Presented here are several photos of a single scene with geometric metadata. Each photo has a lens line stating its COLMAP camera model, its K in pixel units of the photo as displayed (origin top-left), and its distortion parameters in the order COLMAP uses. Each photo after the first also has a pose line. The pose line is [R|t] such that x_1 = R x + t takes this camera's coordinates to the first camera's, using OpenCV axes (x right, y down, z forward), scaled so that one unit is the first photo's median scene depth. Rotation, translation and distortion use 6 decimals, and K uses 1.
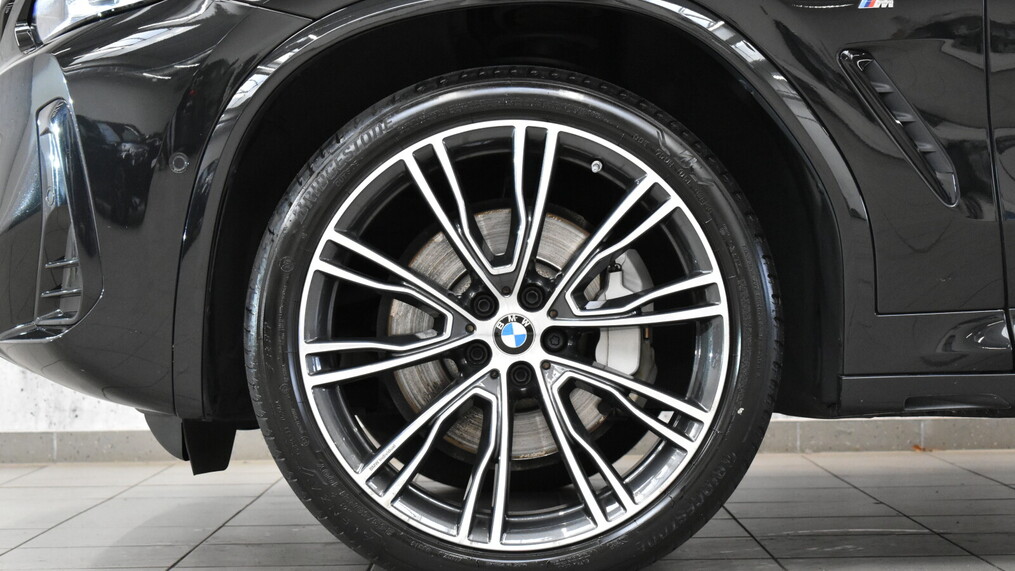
lens RADIAL K [[2401.0, 0, 509.0], [0, 2401.0, 284.0], [0, 0, 1]] dist [-0.066117, 0.000000]
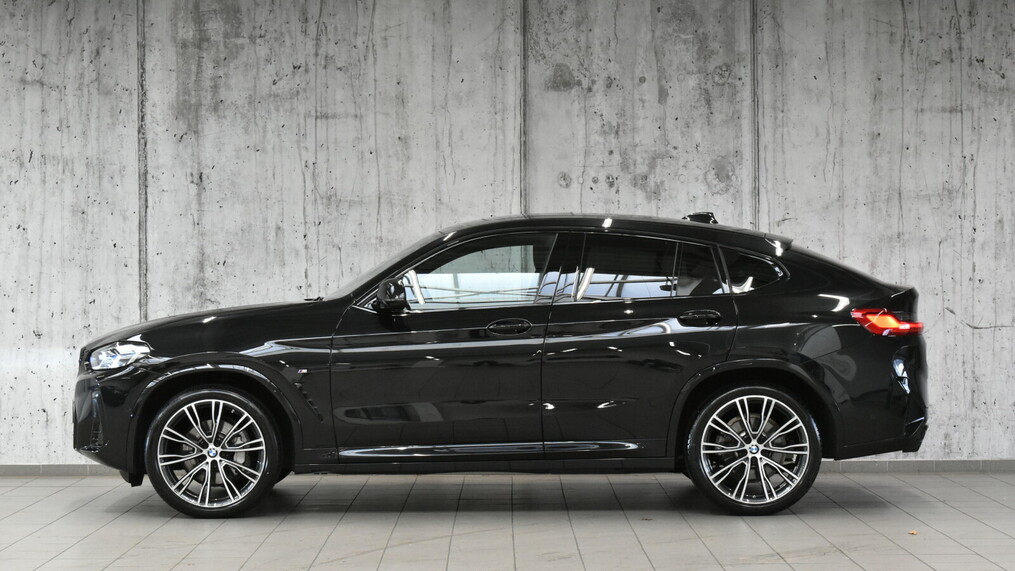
lens RADIAL K [[2401.0, 0, 506.1], [0, 2401.0, 289.3], [0, 0, 1]] dist [-0.066117, 0.000000]
pose [[0.999922, 0.009905, -0.007667, 0.513056], [-0.009815, 0.999885, 0.011594, -0.298779], [0.007781, -0.011518, 0.999903, -2.935098]]
